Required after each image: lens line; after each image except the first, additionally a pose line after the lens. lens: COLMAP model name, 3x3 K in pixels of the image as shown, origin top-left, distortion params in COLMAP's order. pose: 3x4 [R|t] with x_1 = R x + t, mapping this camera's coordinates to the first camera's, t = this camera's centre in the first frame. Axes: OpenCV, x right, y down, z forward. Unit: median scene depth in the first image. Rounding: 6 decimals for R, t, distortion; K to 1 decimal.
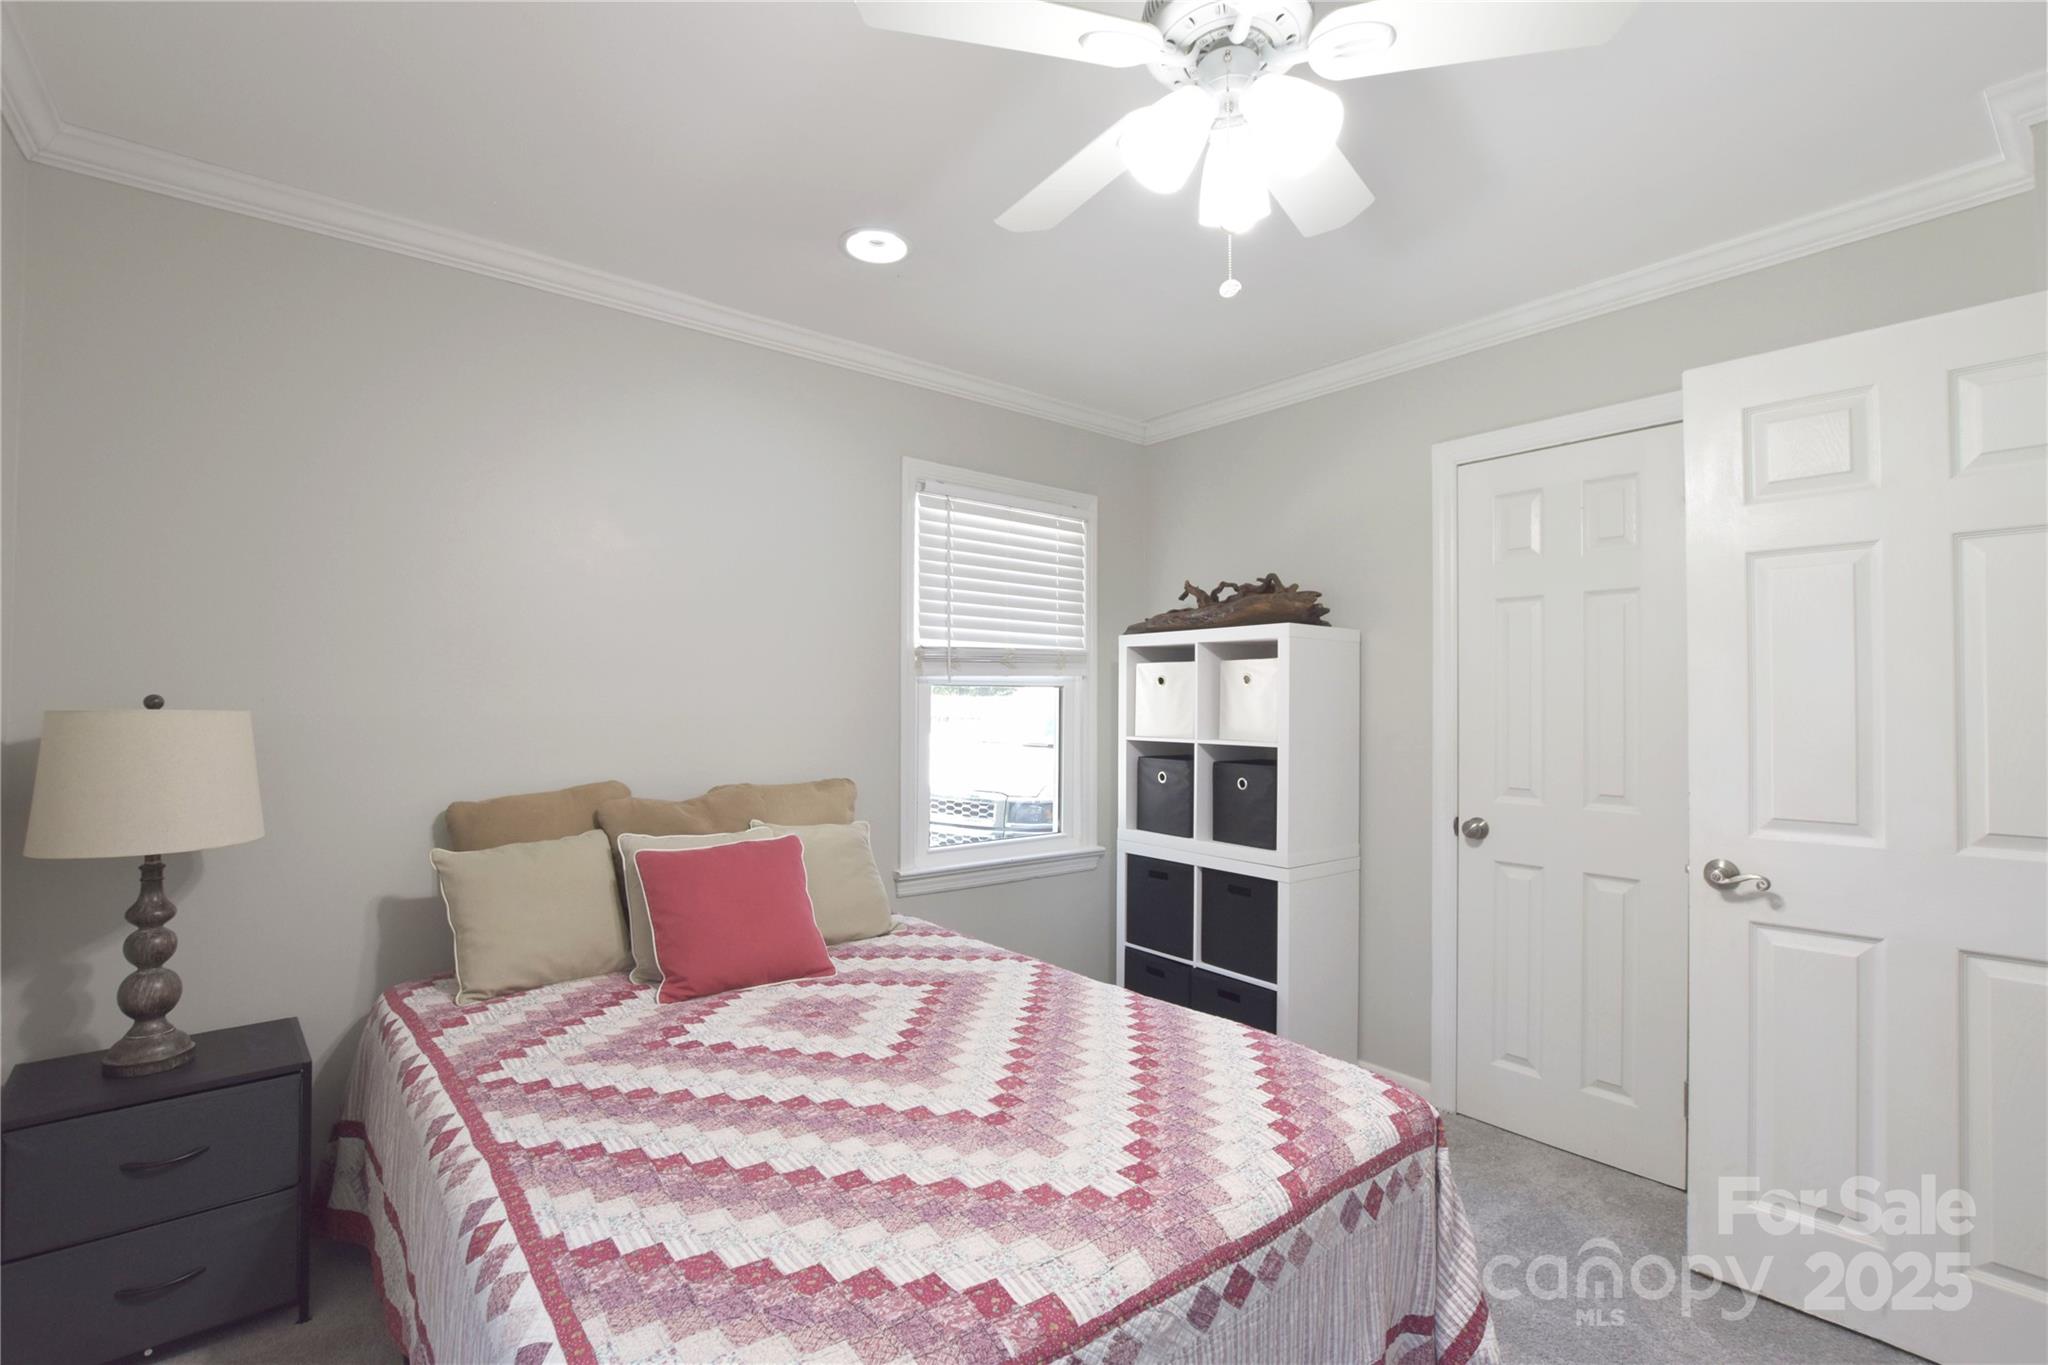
lens RADIAL K [[911.8, 0, 1024.0], [0, 911.8, 682.5], [0, 0, 1]] dist [-0.029381, 0.000088]
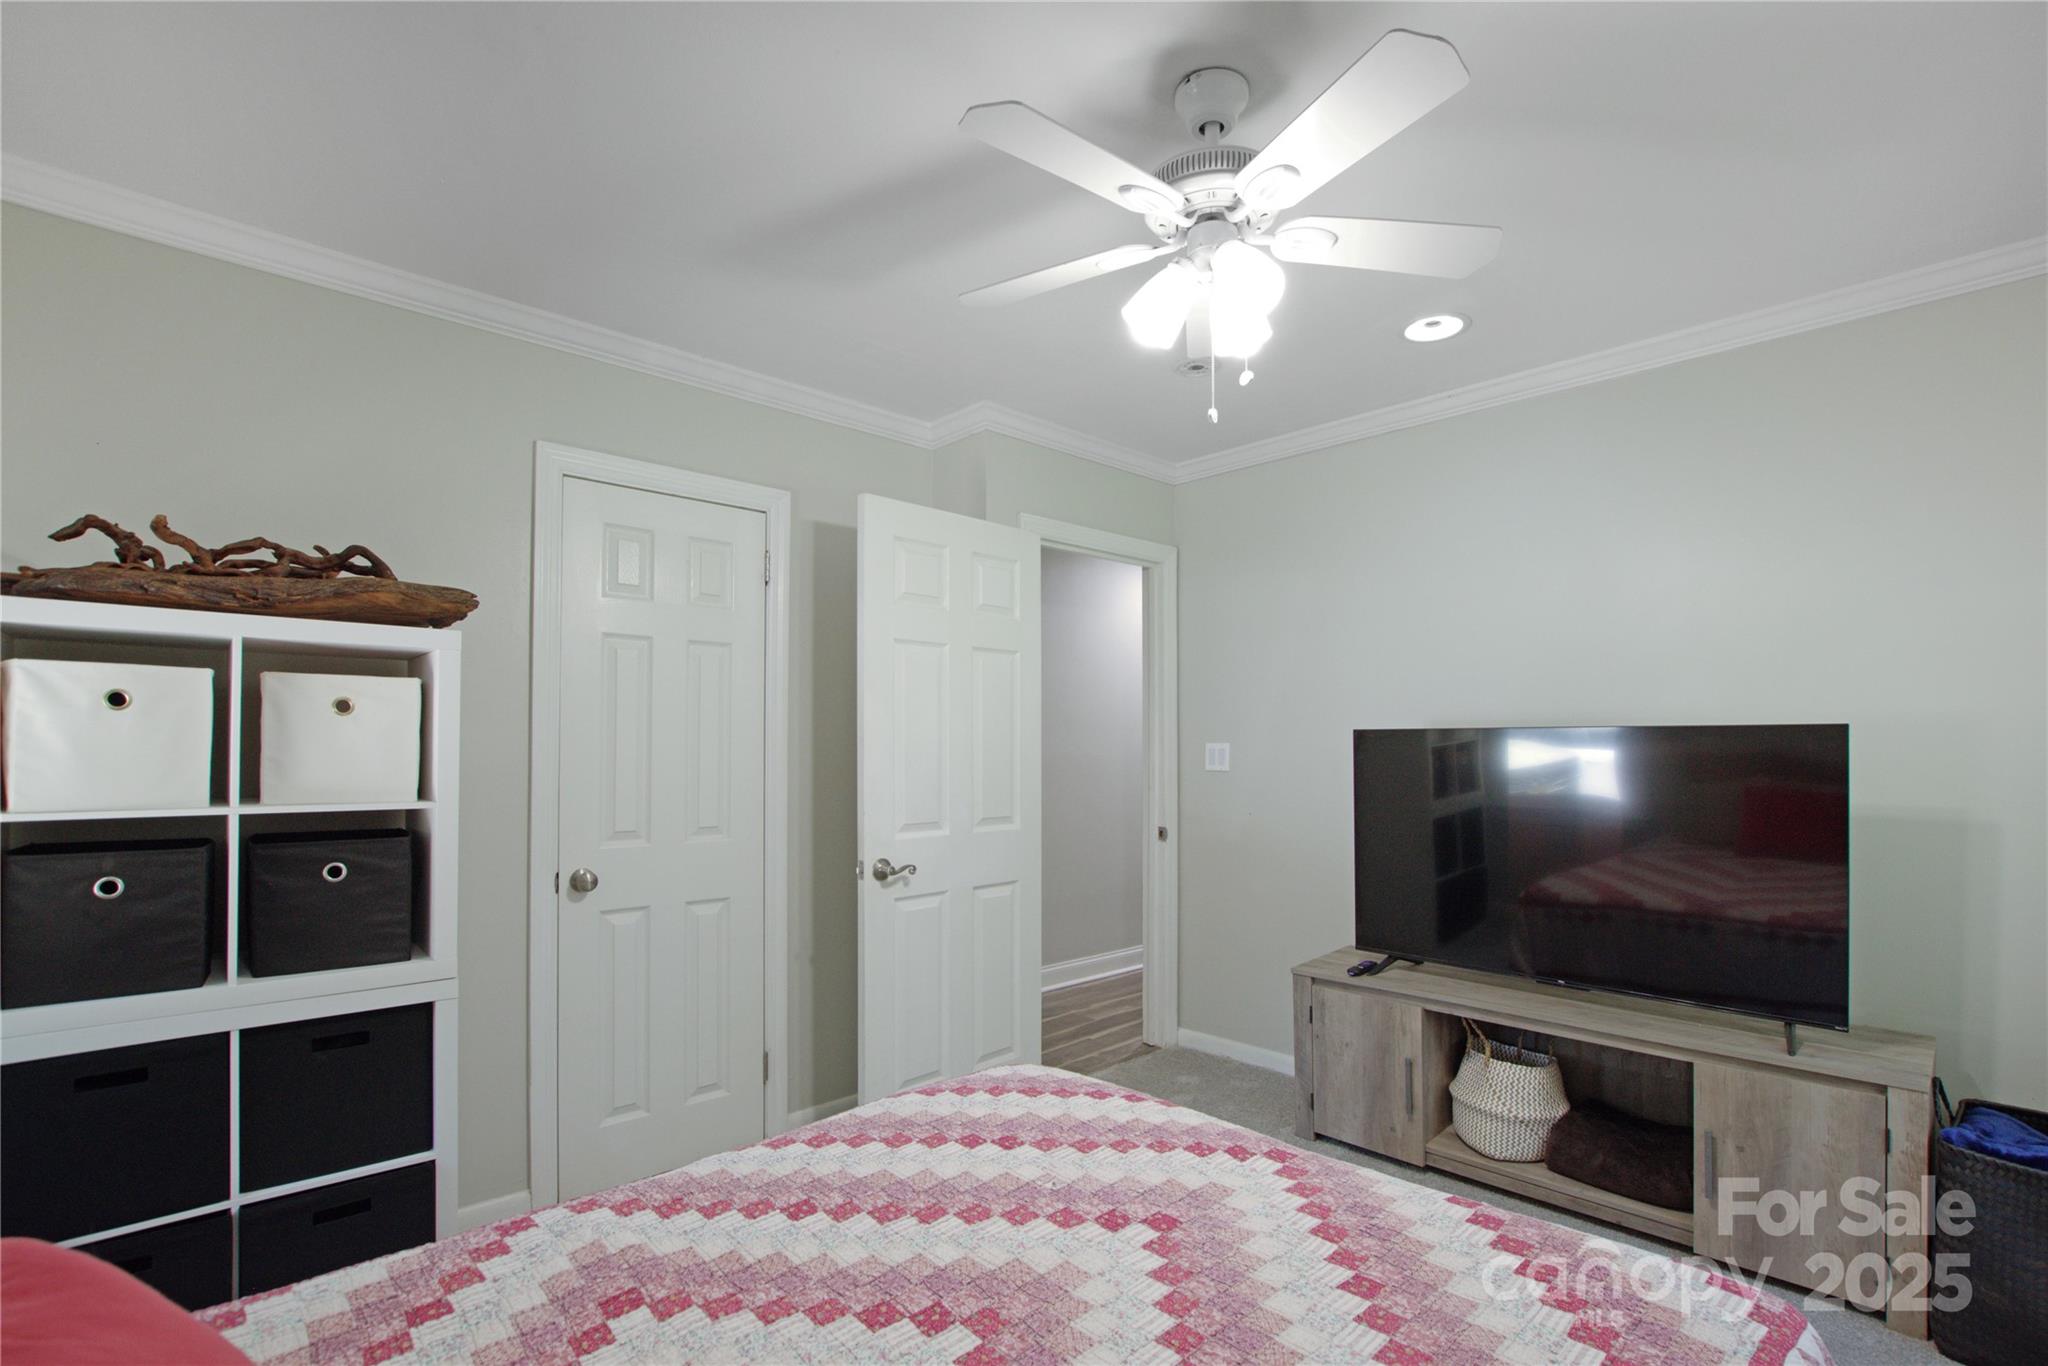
lens RADIAL K [[946.2, 0, 1030.0], [0, 946.2, 733.0], [0, 0, 1]] dist [-0.023553, -0.000228]
pose [[-0.087048, 0.006241, 0.996185, -0.721783], [-0.029579, 0.999523, -0.008847, 0.011007], [-0.995765, -0.030236, -0.086822, 0.940794]]
